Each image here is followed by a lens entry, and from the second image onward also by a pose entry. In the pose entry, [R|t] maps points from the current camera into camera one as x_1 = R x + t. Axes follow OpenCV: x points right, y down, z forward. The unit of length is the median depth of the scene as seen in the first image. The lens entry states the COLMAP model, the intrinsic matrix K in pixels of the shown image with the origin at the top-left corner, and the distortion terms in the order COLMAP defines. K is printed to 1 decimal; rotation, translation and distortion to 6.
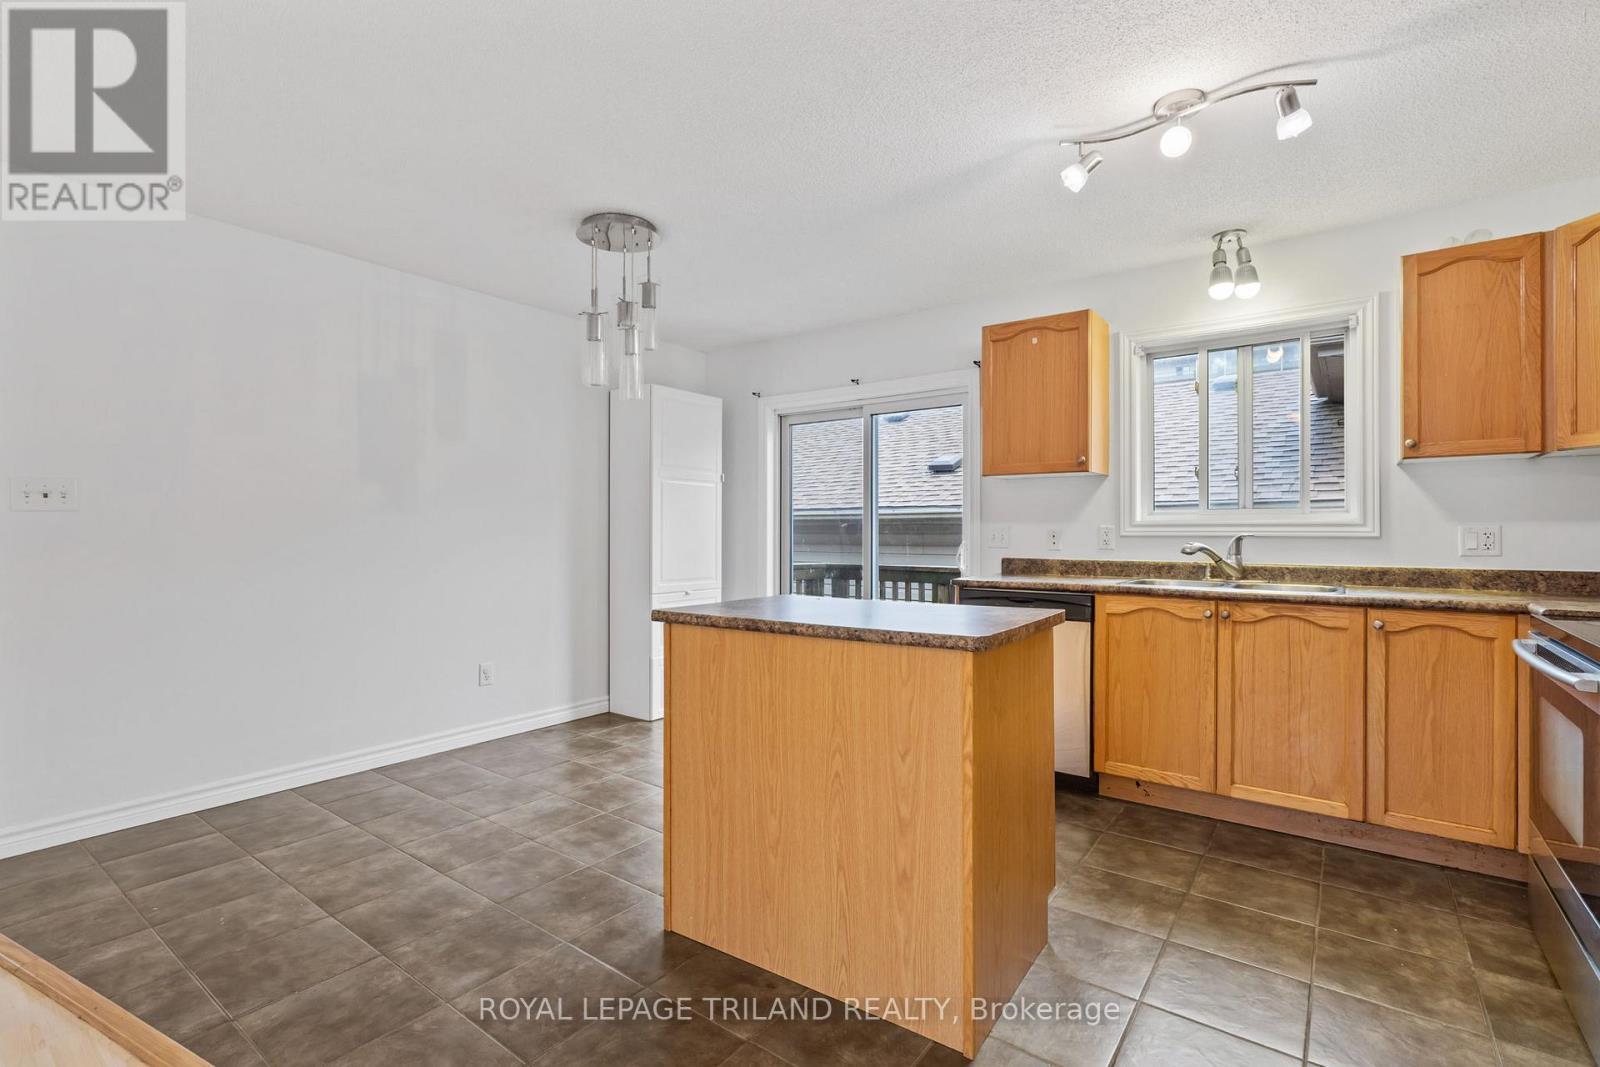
lens RADIAL K [[736.9, 0, 797.9], [0, 736.9, 528.6], [0, 0, 1]] dist [-0.006990, 0.004876]
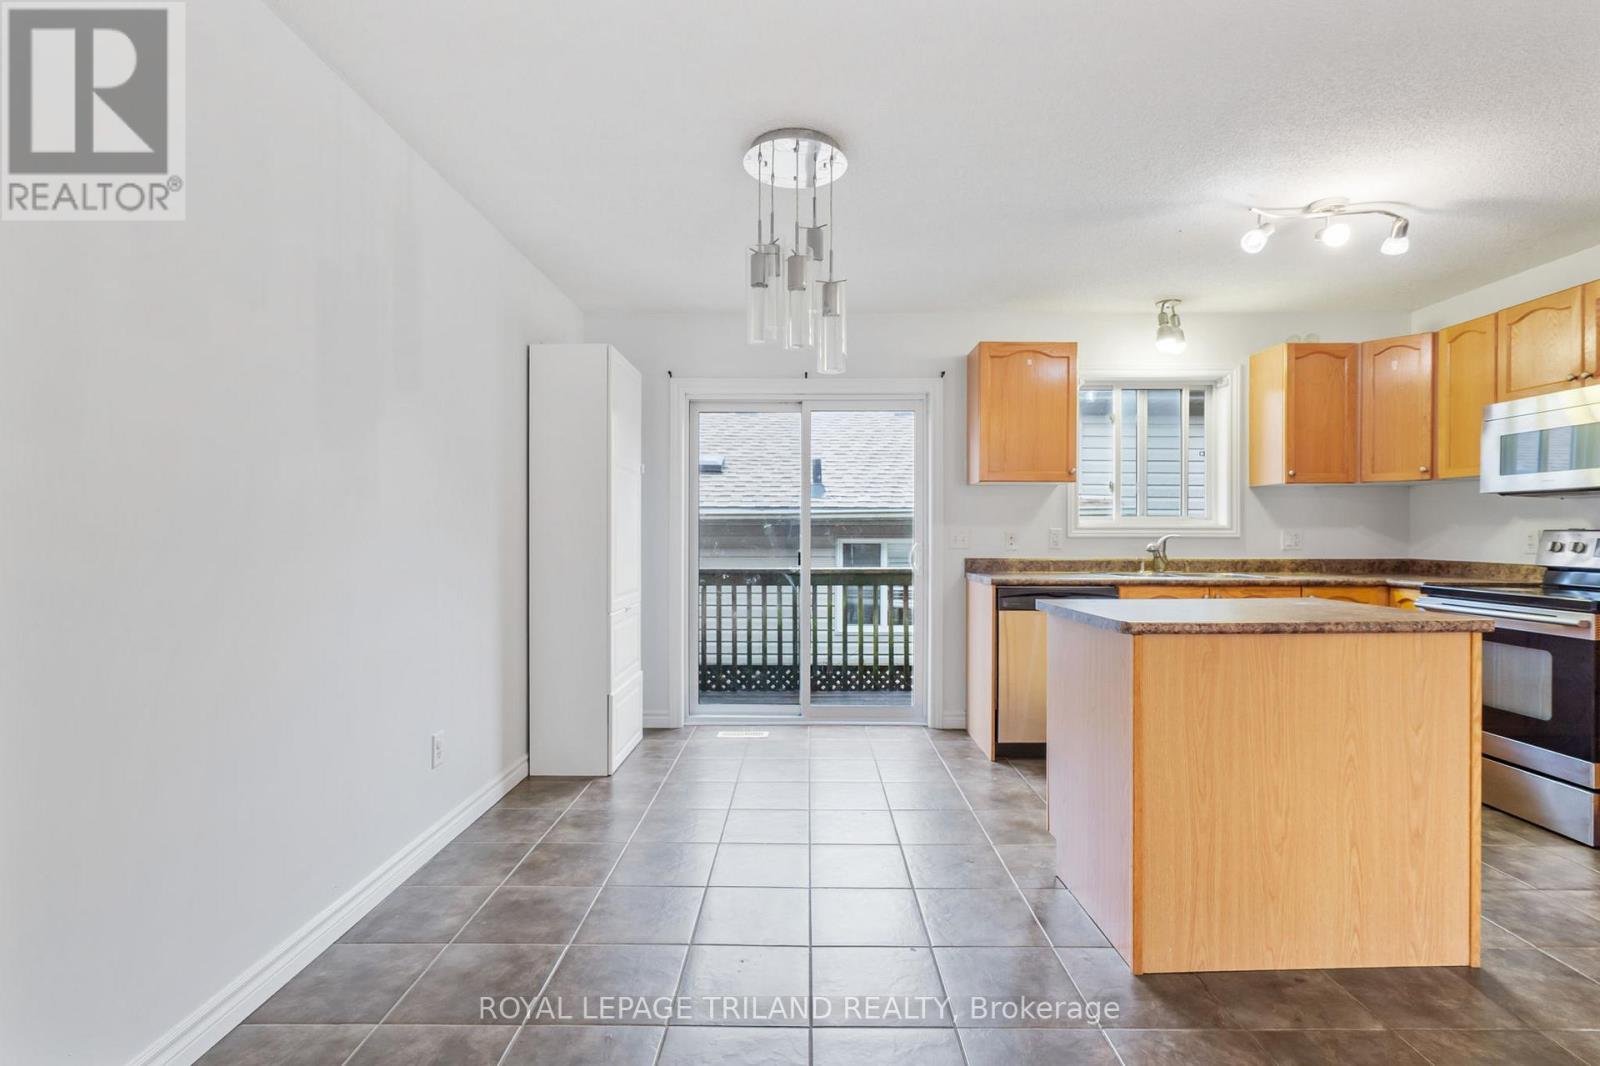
lens RADIAL K [[736.9, 0, 801.9], [0, 736.9, 535.4], [0, 0, 1]] dist [-0.006990, 0.004876]
pose [[0.803471, -0.000946, 0.595343, -0.867444], [-0.002887, 0.999981, 0.005485, 0.002055], [-0.595337, -0.006126, 0.803453, 0.433376]]
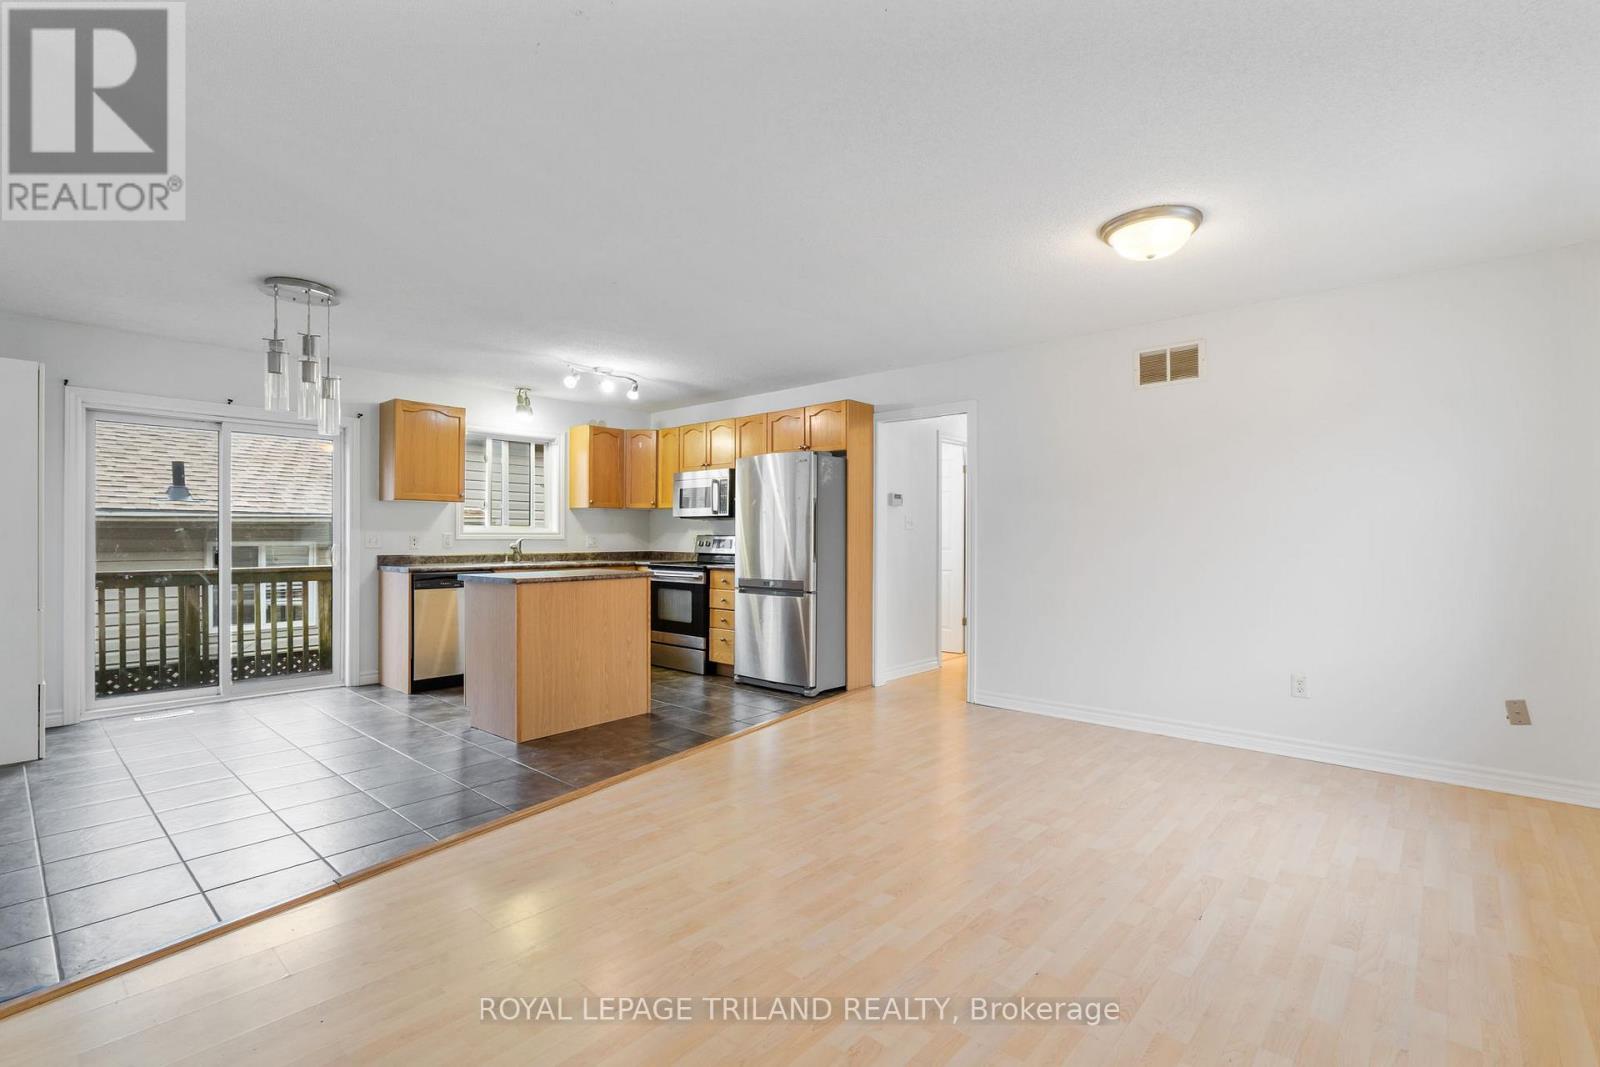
lens RADIAL K [[736.9, 0, 800.5], [0, 736.9, 538.5], [0, 0, 1]] dist [-0.006990, 0.004876]
pose [[0.088829, -0.001135, 0.996046, -1.689657], [-0.005818, 0.999982, 0.001658, 0.000139], [-0.996030, -0.005943, 0.088821, 0.078941]]
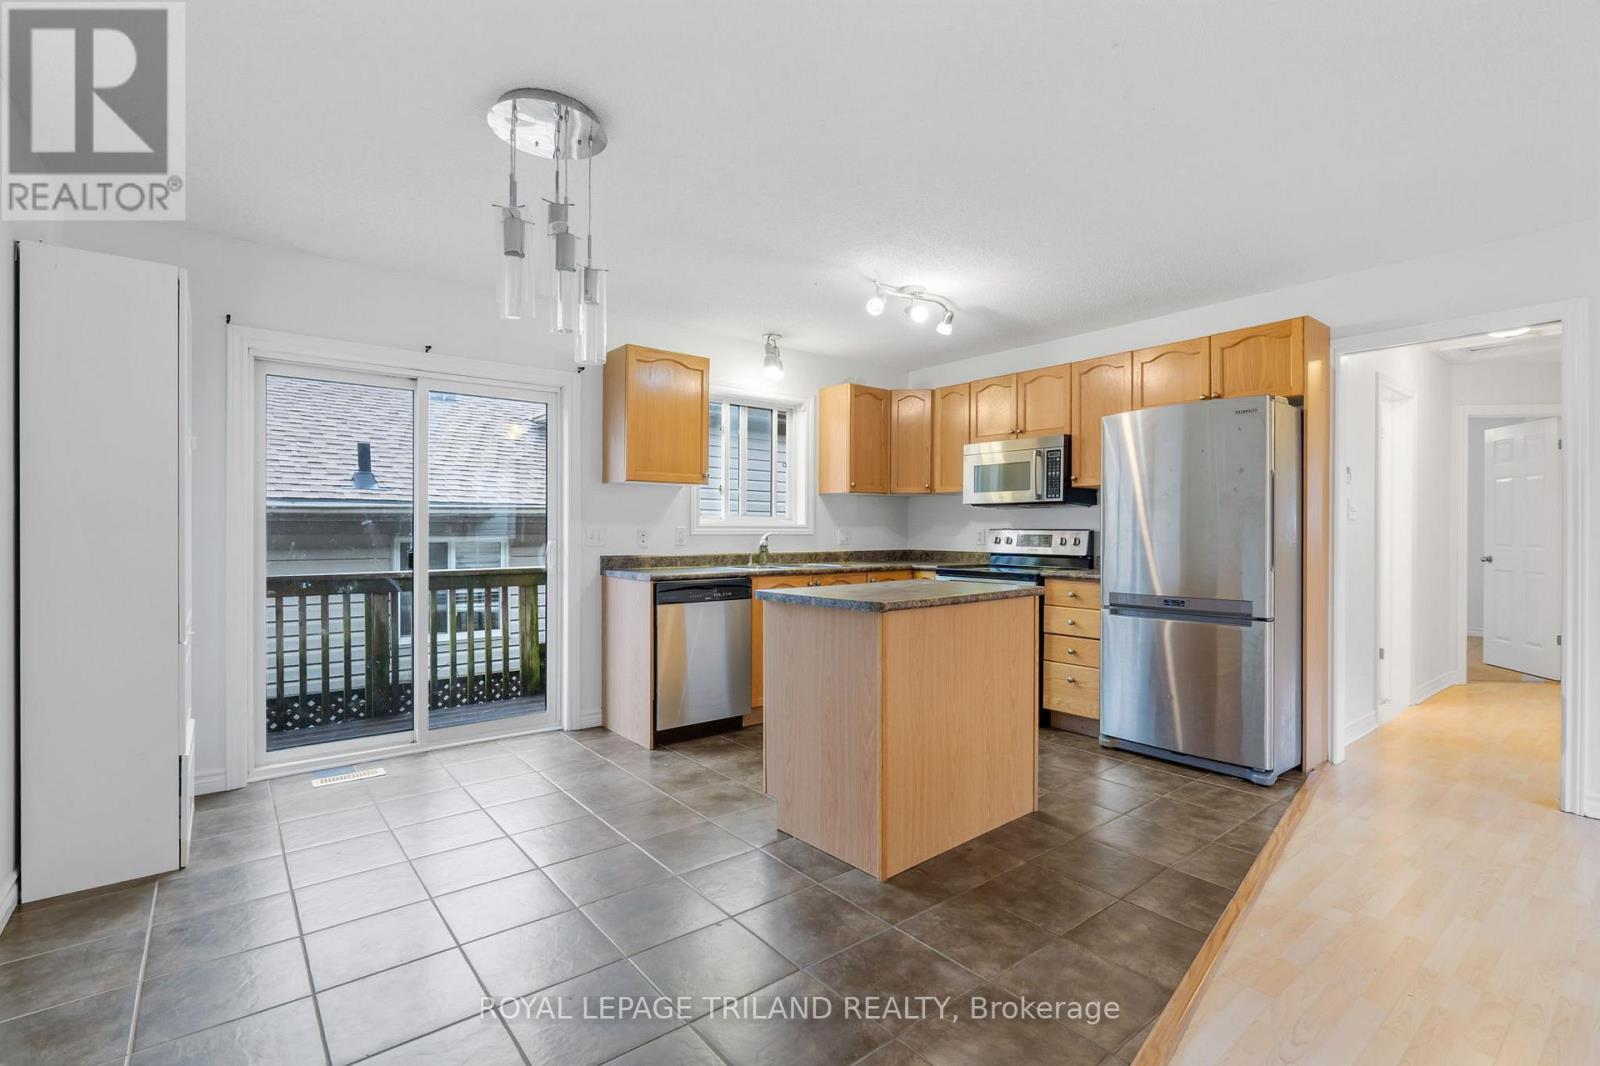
lens RADIAL K [[736.9, 0, 806.4], [0, 736.9, 532.0], [0, 0, 1]] dist [-0.006990, 0.004876]
pose [[0.244459, -0.000675, 0.969659, -1.089673], [-0.004791, 0.999987, 0.001904, 0.002080], [-0.969648, -0.005111, 0.244453, 0.696892]]
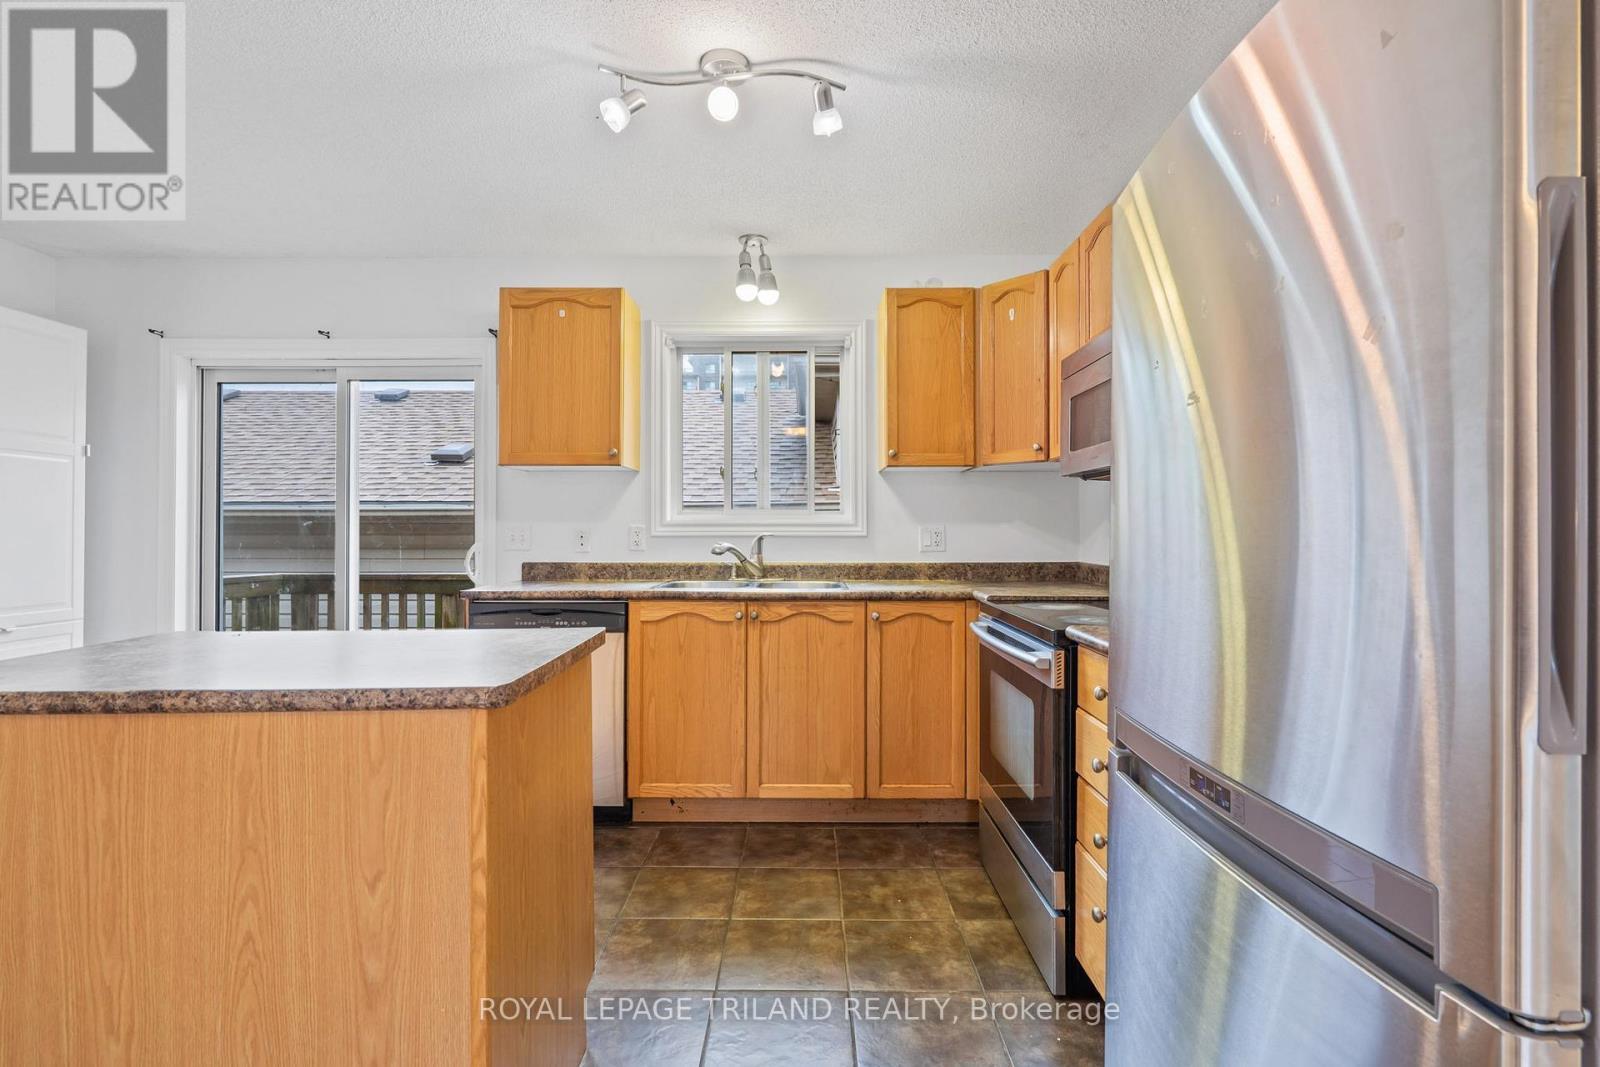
lens RADIAL K [[736.9, 0, 790.2], [0, 736.9, 525.5], [0, 0, 1]] dist [-0.006990, 0.004876]
pose [[0.811164, 0.003527, 0.584808, 0.042040], [-0.000733, 0.999987, -0.005014, 0.001124], [-0.584819, 0.003639, 0.811156, 0.180141]]
